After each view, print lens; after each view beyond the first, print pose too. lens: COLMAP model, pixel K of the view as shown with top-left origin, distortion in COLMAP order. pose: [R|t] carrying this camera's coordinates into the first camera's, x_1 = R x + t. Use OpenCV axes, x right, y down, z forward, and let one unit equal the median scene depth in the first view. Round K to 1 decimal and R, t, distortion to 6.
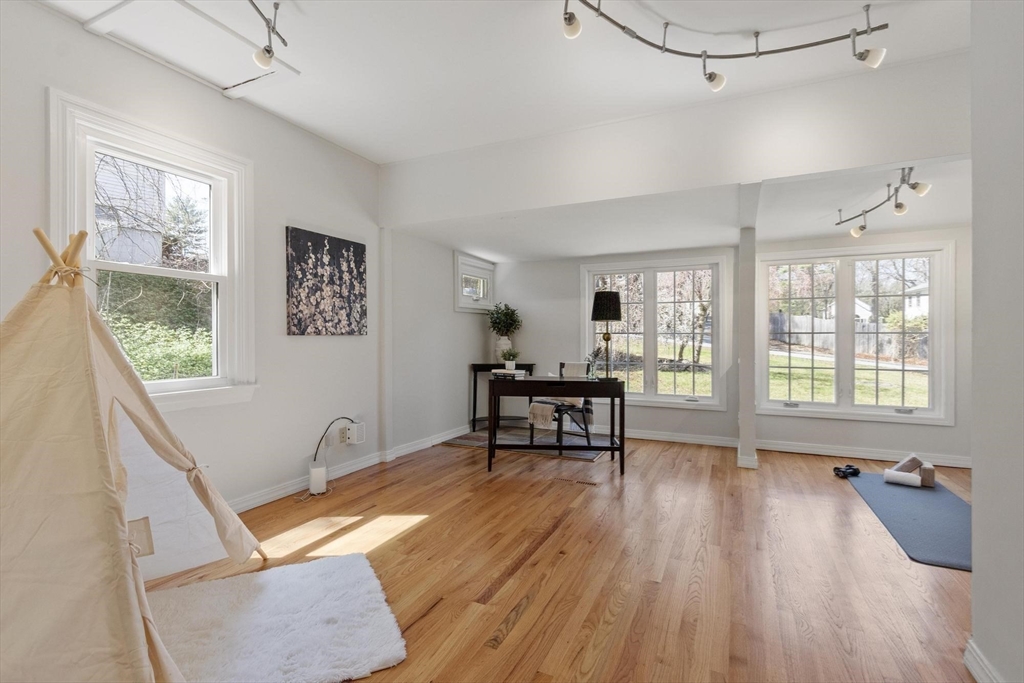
lens RADIAL K [[478.3, 0, 535.6], [0, 478.3, 333.1], [0, 0, 1]] dist [0.011074, -0.000097]
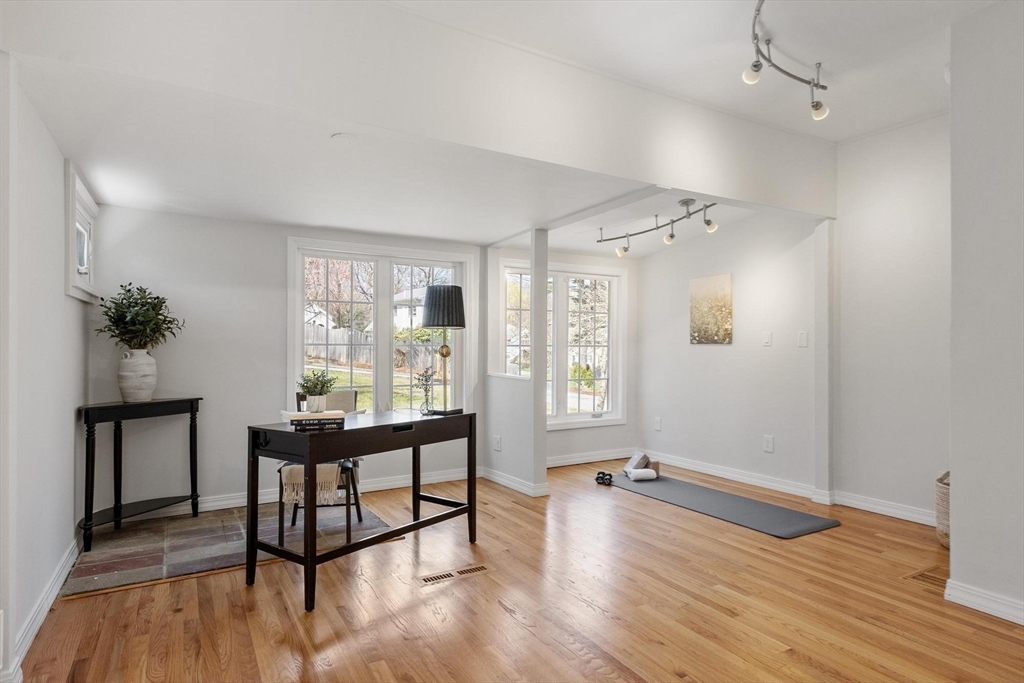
lens RADIAL K [[543.8, 0, 516.9], [0, 543.8, 340.4], [0, 0, 1]] dist [-0.001948, 0.000640]
pose [[0.587272, 0.012573, 0.809292, -0.410892], [-0.008829, 0.999919, -0.009128, -0.000584], [-0.809342, -0.001785, 0.587336, 0.435843]]
